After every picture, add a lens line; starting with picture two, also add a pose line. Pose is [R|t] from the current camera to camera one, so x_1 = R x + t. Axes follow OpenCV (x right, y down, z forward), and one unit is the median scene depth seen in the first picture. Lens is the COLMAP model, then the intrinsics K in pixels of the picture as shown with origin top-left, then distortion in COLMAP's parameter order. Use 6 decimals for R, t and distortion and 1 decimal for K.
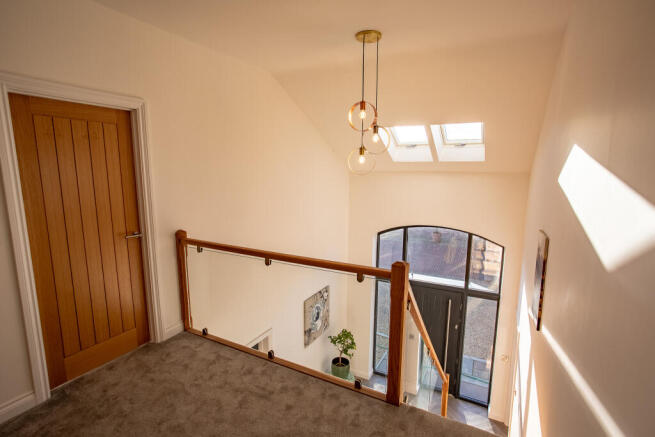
lens RADIAL K [[326.6, 0, 327.5], [0, 326.6, 218.5], [0, 0, 1]] dist [-0.024734, 0.000712]
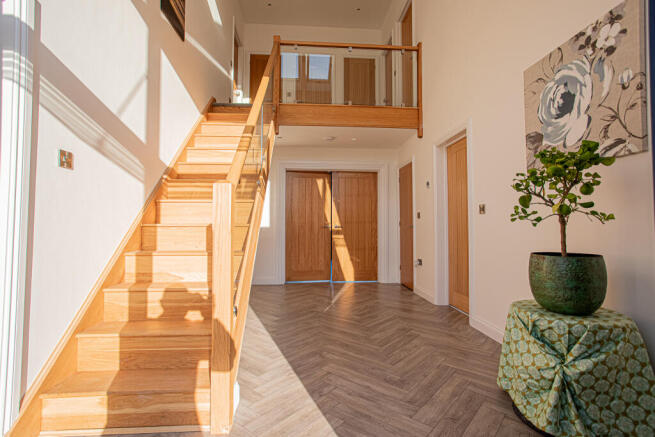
lens RADIAL K [[326.6, 0, 327.5], [0, 326.6, 218.5], [0, 0, 1]] dist [-0.024734, 0.000712]
pose [[-0.833049, -0.025223, -0.552624, 0.398616], [-0.091676, 0.991442, 0.092945, 0.425980], [0.545550, 0.128090, -0.828232, 1.188993]]
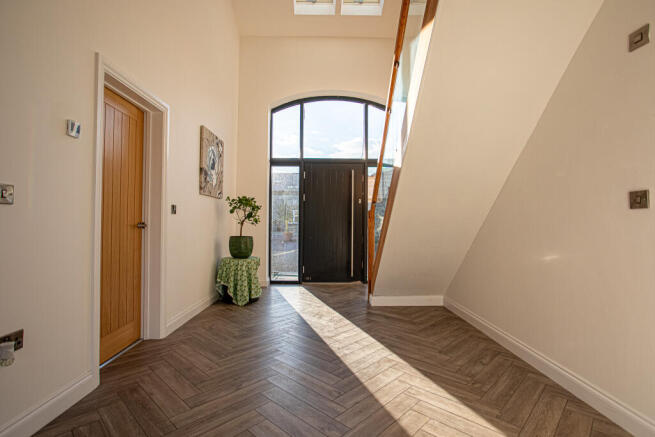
lens RADIAL K [[326.6, 0, 327.5], [0, 326.6, 218.5], [0, 0, 1]] dist [-0.024734, 0.000712]
pose [[0.871257, 0.009922, 0.490726, -0.170260], [0.069173, 0.987335, -0.142777, 0.555954], [-0.485928, 0.158341, 0.859536, 0.244063]]
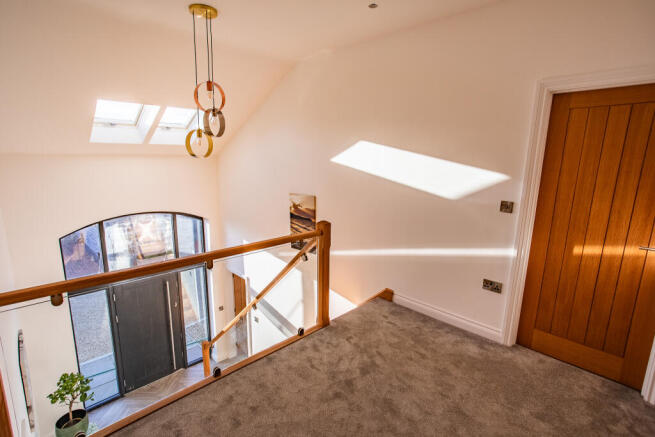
lens RADIAL K [[313.5, 0, 320.4], [0, 313.5, 219.5], [0, 0, 1]] dist [-0.000346, -0.000204]
pose [[0.307239, -0.182955, 0.933880, -0.384564], [0.130607, 0.980166, 0.149054, -0.027015], [-0.942627, 0.076176, 0.325041, 0.224863]]
